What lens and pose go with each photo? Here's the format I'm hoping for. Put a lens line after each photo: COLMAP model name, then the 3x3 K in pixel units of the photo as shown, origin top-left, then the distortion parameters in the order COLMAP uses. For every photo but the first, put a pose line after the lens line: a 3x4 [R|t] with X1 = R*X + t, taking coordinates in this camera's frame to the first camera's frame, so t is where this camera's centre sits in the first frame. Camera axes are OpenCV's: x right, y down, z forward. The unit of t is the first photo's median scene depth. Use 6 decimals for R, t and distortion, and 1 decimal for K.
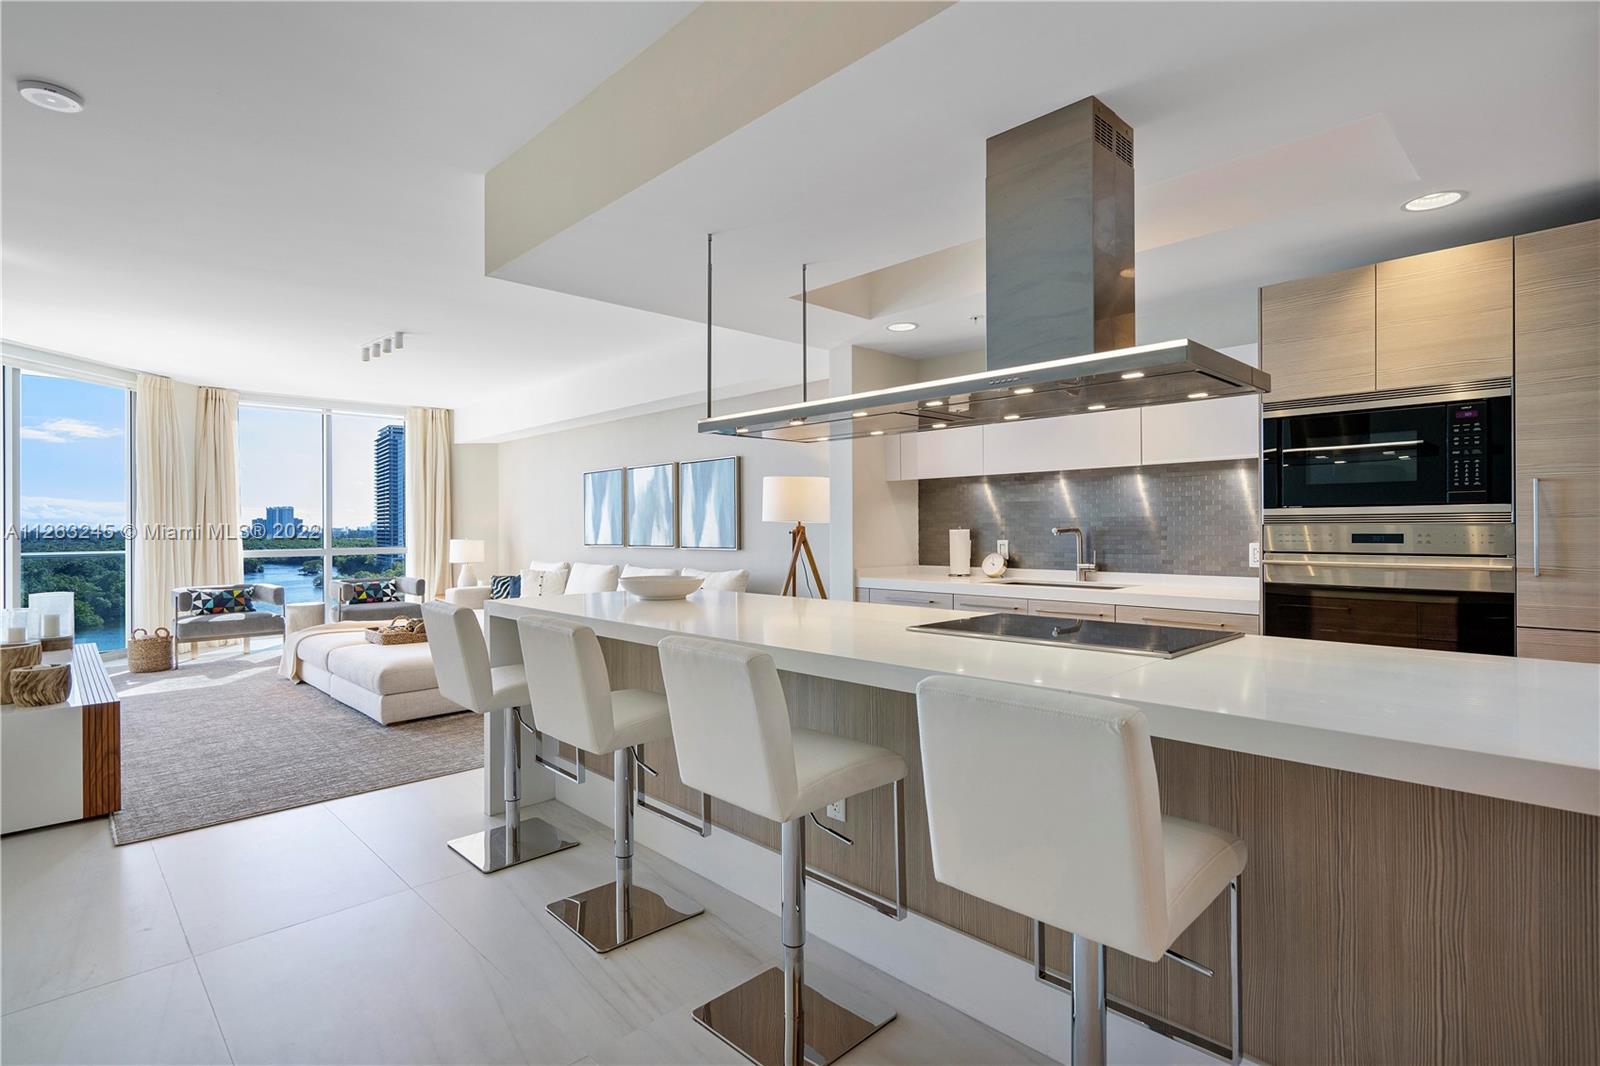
lens RADIAL K [[769.4, 0, 808.7], [0, 769.4, 523.8], [0, 0, 1]] dist [-0.002817, 0.001752]
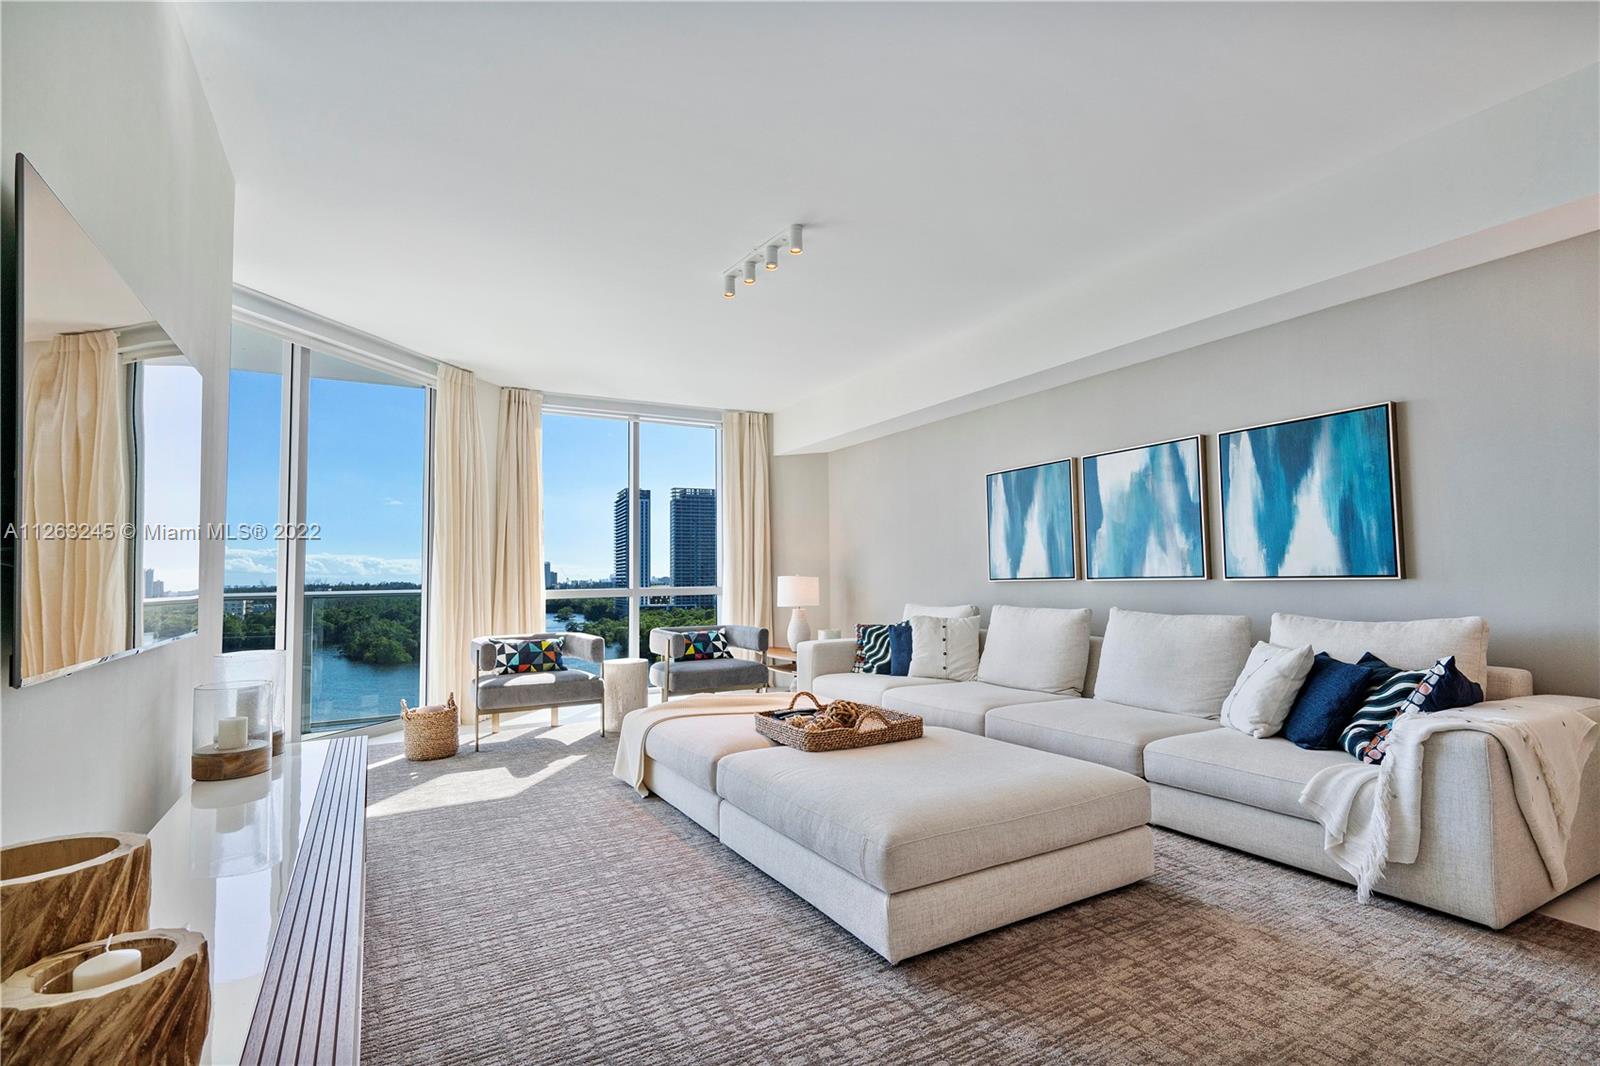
lens RADIAL K [[769.4, 0, 804.4], [0, 769.4, 533.4], [0, 0, 1]] dist [-0.002817, 0.001752]
pose [[0.963061, -0.022073, -0.268377, -0.293715], [0.007925, 0.998526, -0.053686, 0.023919], [0.269167, 0.049576, 0.961817, 0.339139]]
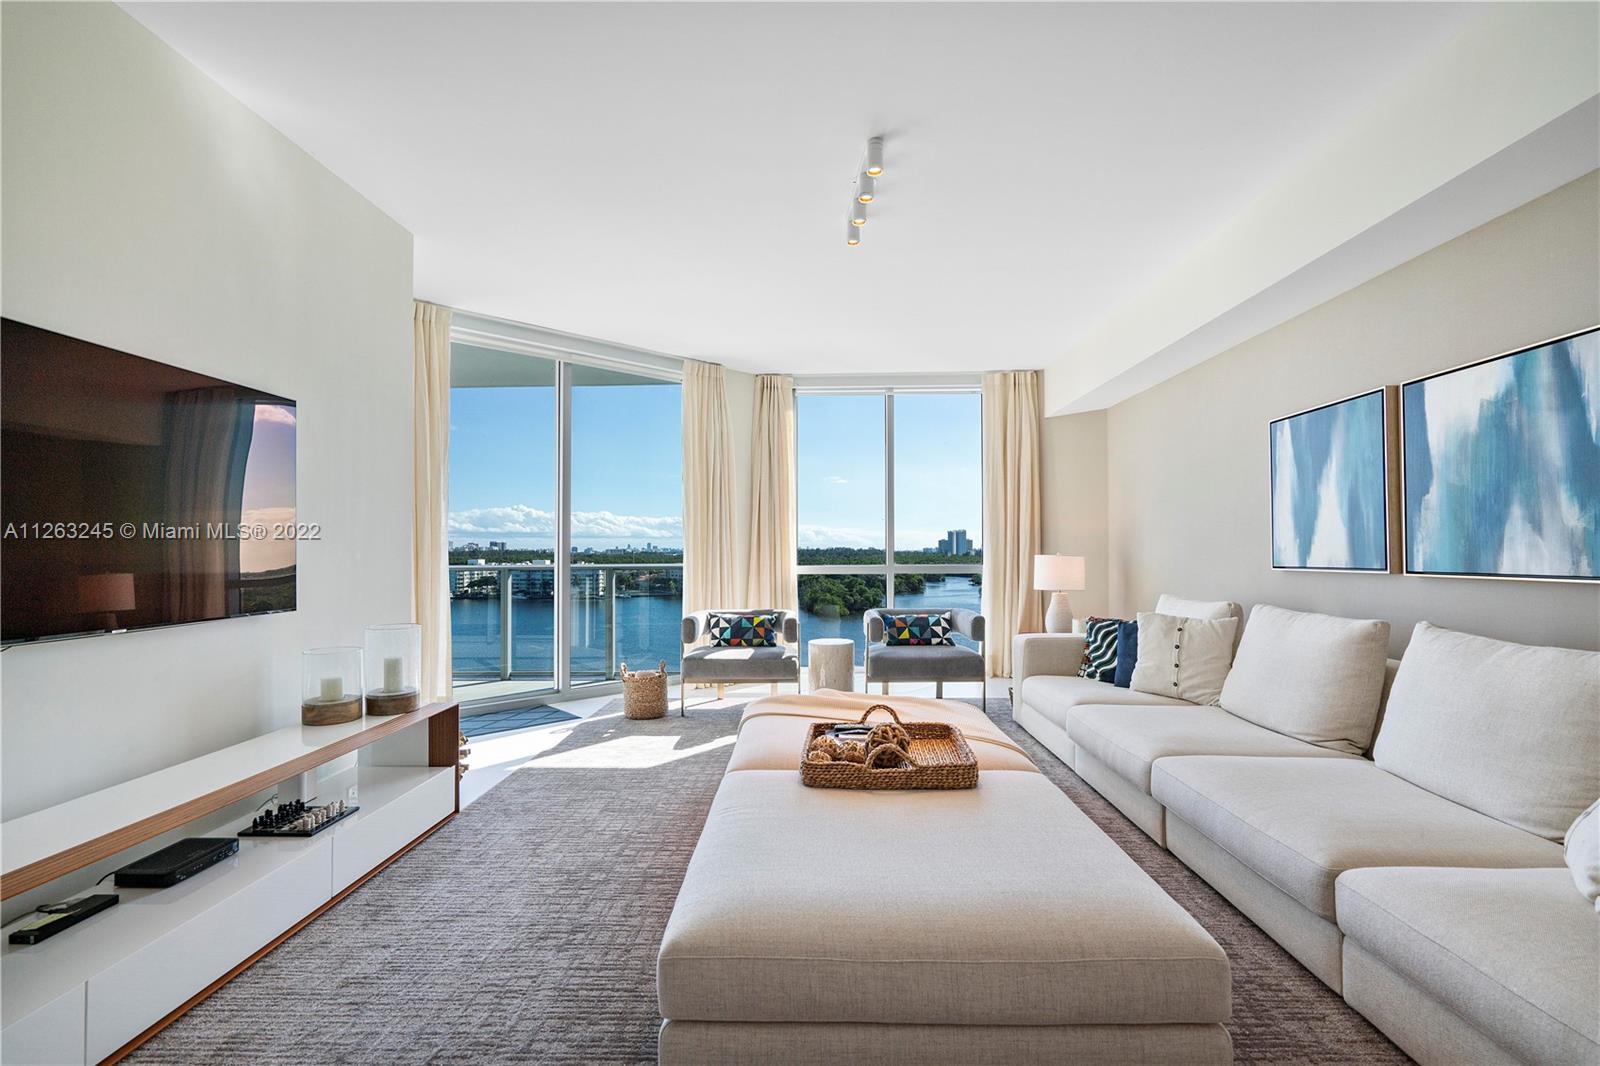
lens RADIAL K [[732.6, 0, 795.3], [0, 732.6, 534.8], [0, 0, 1]] dist [-0.004195, 0.006022]
pose [[0.682422, -0.010771, -0.730879, -0.175526], [0.002269, 0.999918, -0.012617, 0.012959], [0.730955, 0.006952, 0.682390, 0.510191]]
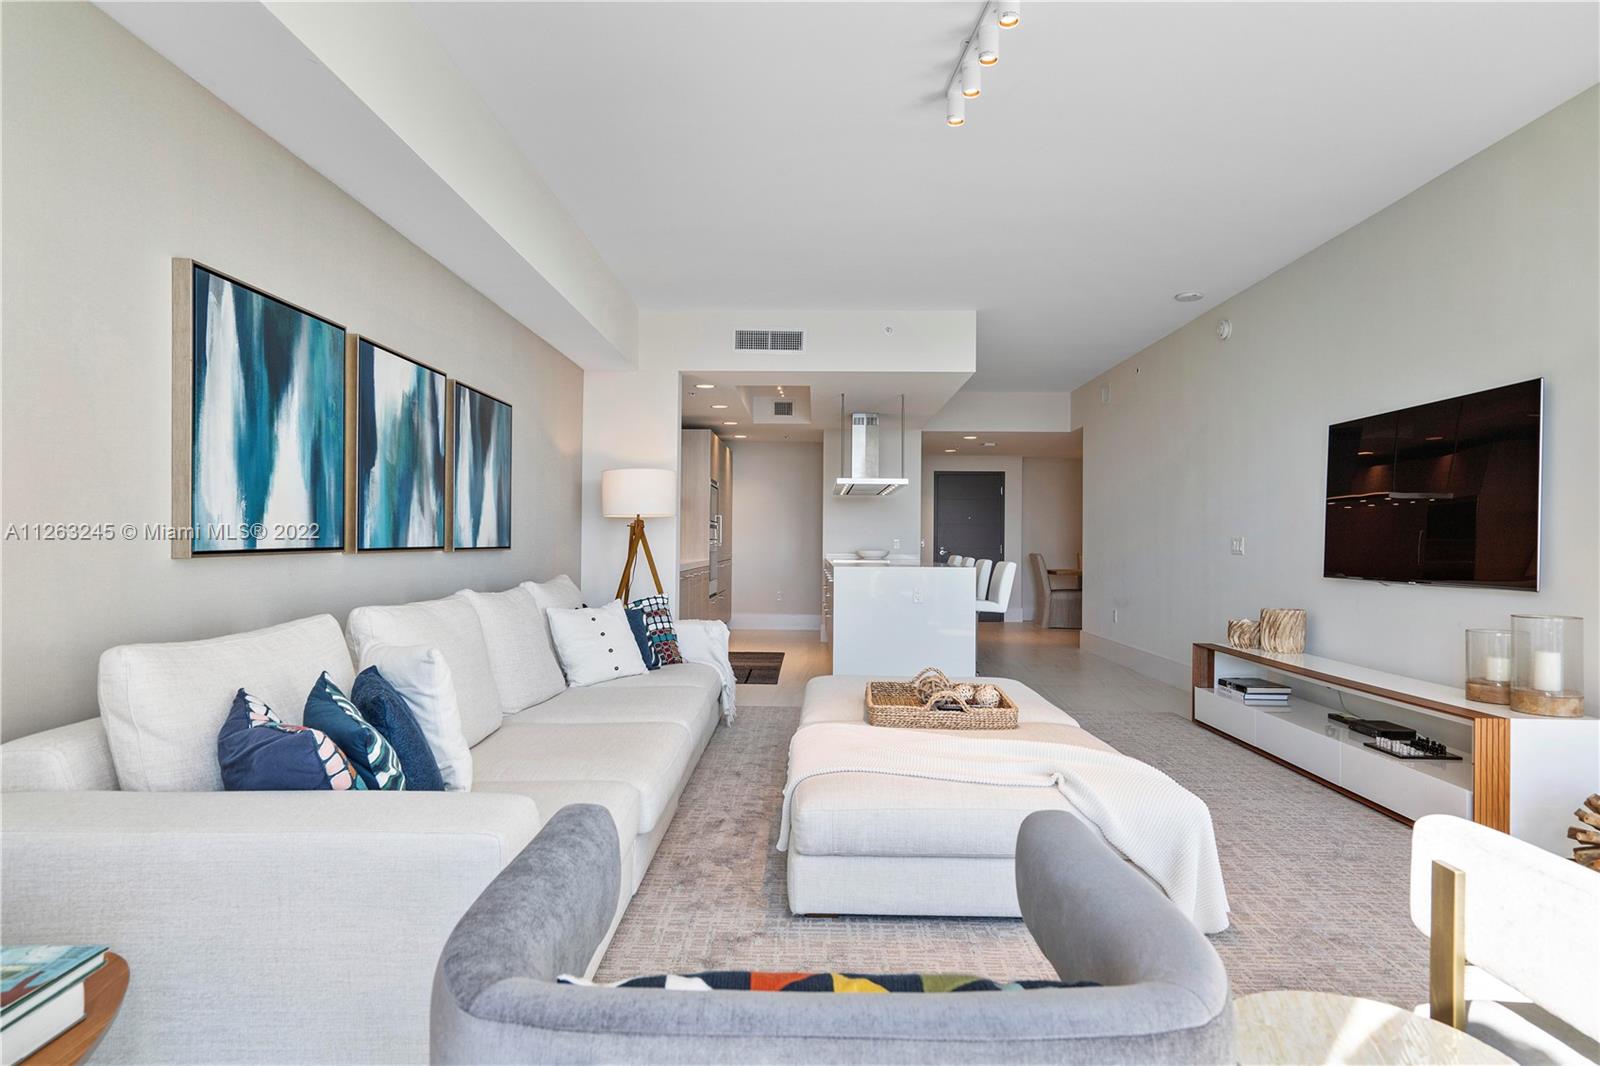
lens RADIAL K [[904.9, 0, 800.7], [0, 904.9, 534.5], [0, 0, 1]] dist [-0.001535, -0.000182]
pose [[-0.695385, 0.007702, 0.718596, -0.697689], [-0.005952, 0.999847, -0.016476, 0.027525], [-0.718612, -0.015735, -0.695233, 1.168962]]
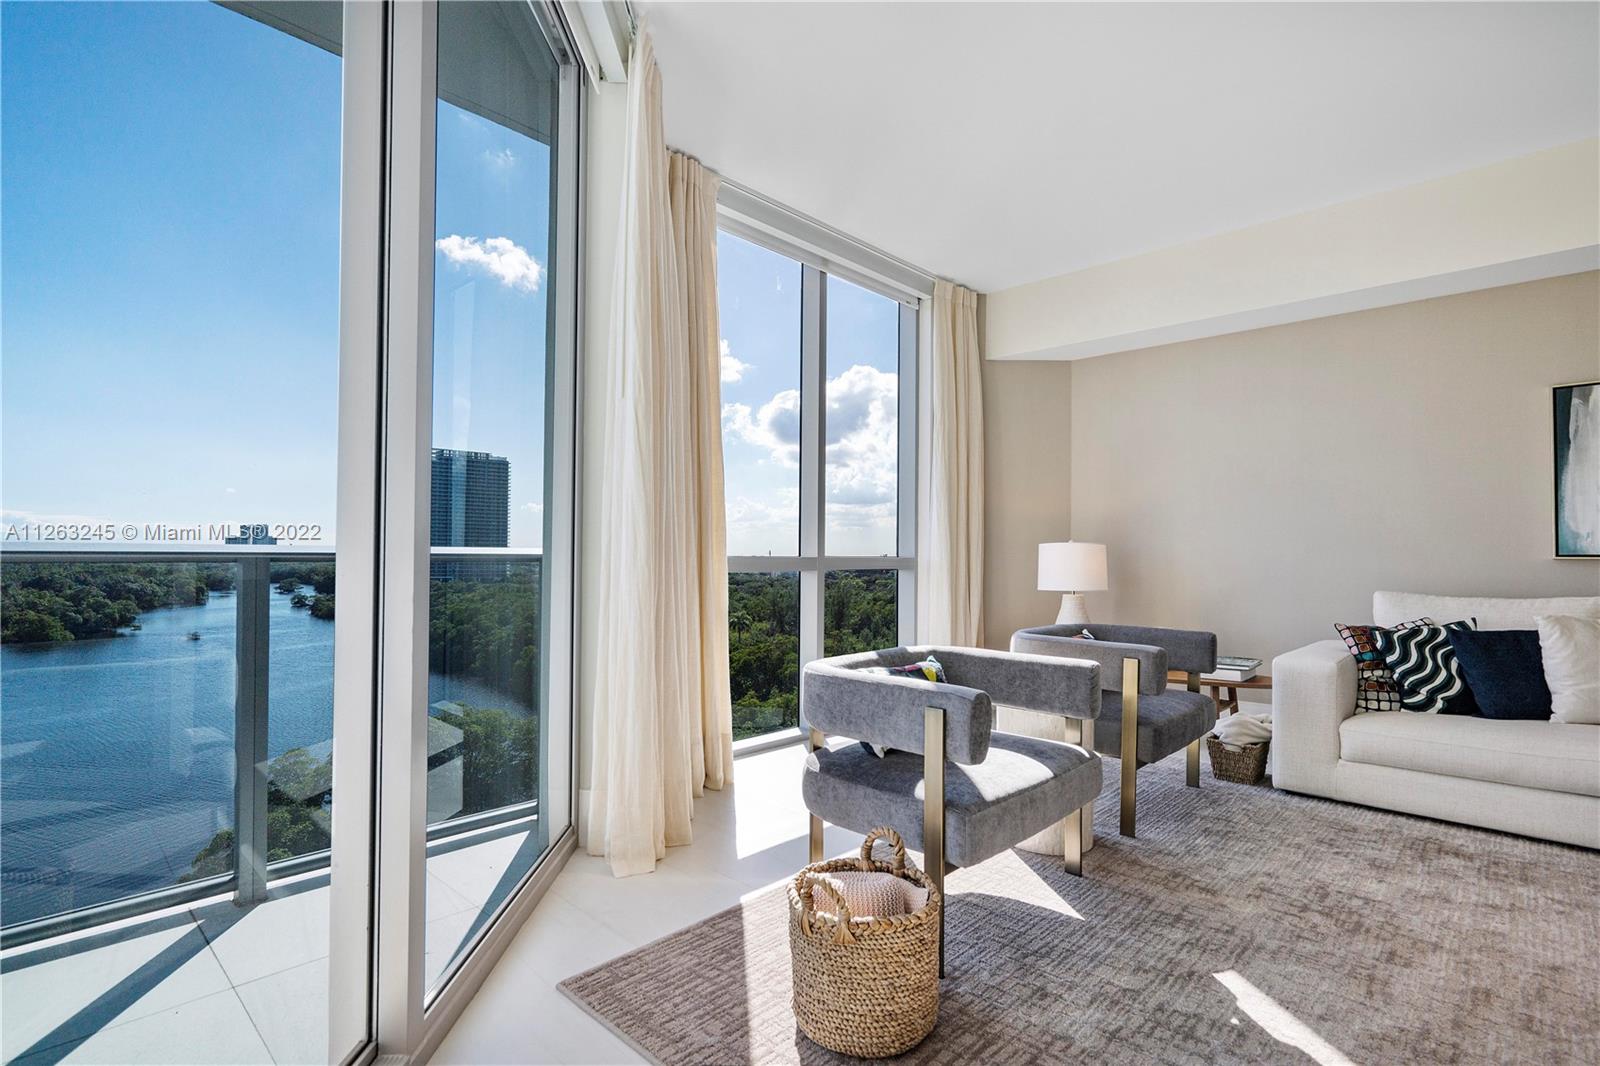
lens RADIAL K [[769.4, 0, 802.7], [0, 769.4, 544.8], [0, 0, 1]] dist [-0.002817, 0.001752]
pose [[0.999625, 0.021515, 0.016938, -0.782263], [-0.021334, 0.999714, -0.010812, 0.038026], [-0.017166, 0.010447, 0.999798, 0.647413]]
